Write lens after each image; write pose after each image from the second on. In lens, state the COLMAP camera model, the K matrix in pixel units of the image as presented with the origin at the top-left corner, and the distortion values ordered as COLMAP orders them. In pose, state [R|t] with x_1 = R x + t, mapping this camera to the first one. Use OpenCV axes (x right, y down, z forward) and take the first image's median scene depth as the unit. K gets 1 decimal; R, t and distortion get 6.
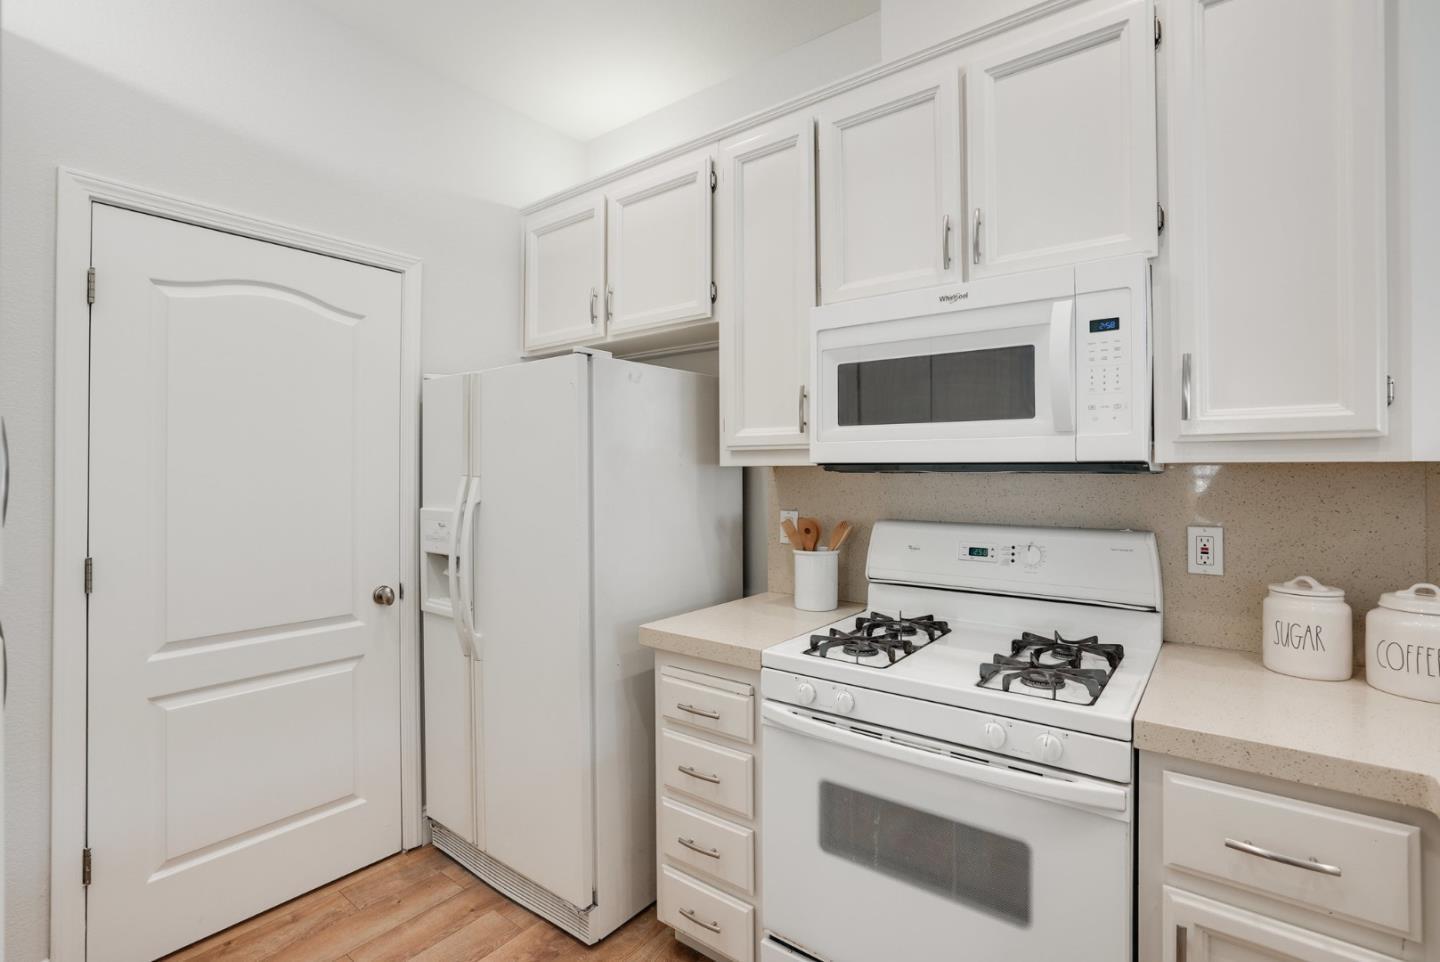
lens RADIAL K [[665.3, 0, 720.0], [0, 665.3, 481.0], [0, 0, 1]] dist [-0.030758, 0.000820]
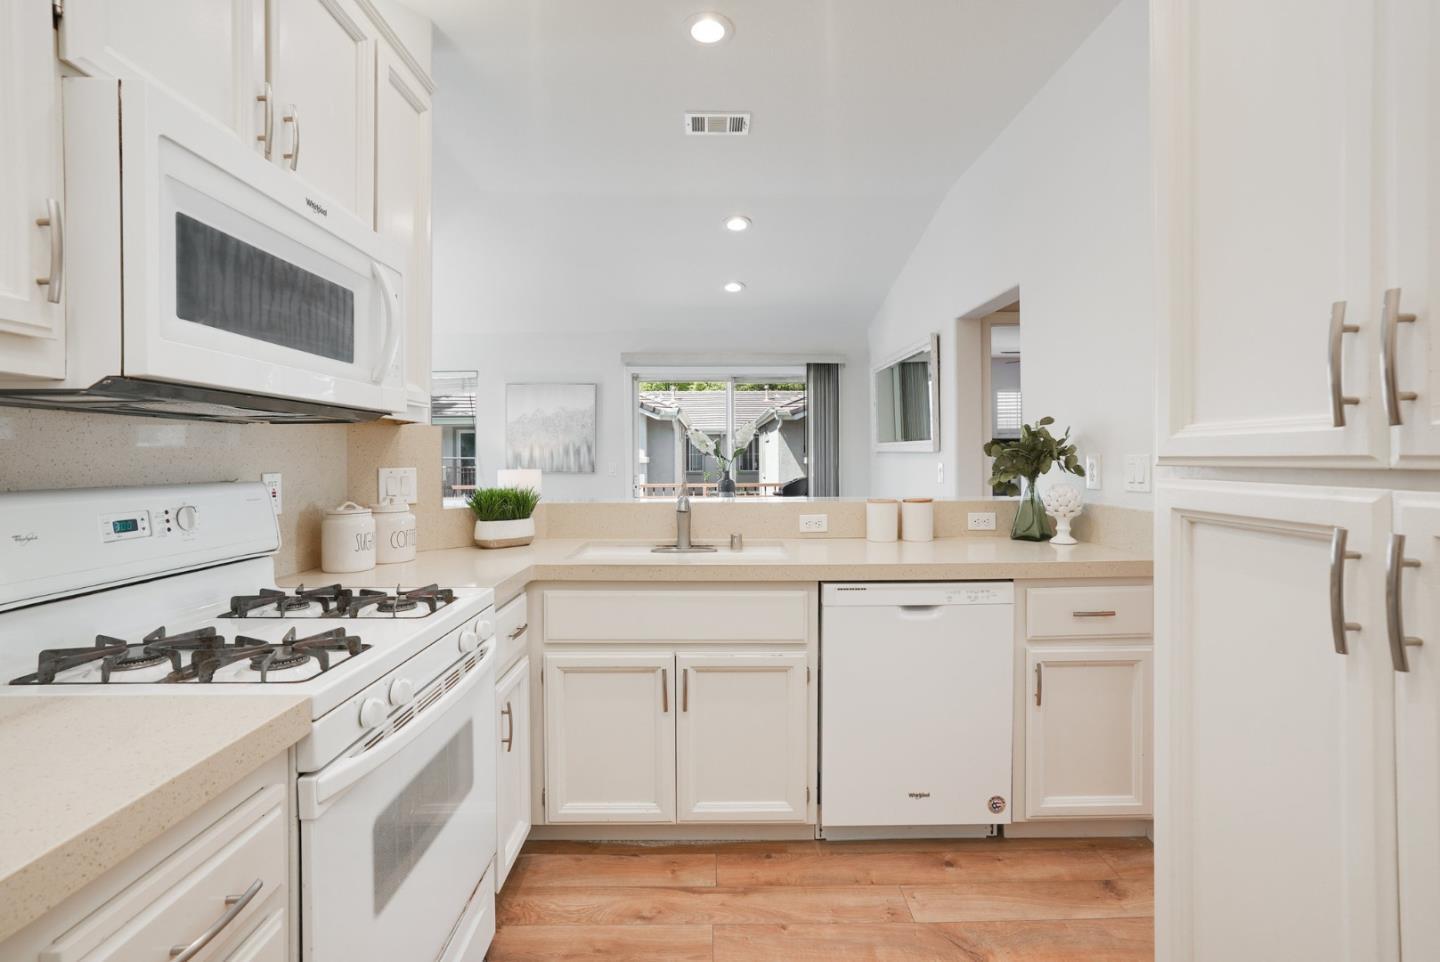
lens RADIAL K [[654.0, 0, 723.5], [0, 654.0, 459.6], [0, 0, 1]] dist [0.002124, 0.000796]
pose [[-0.618138, 0.001347, 0.786068, -0.570824], [0.017274, 0.999780, 0.011870, 0.043406], [-0.785880, 0.020916, -0.618025, 0.993138]]
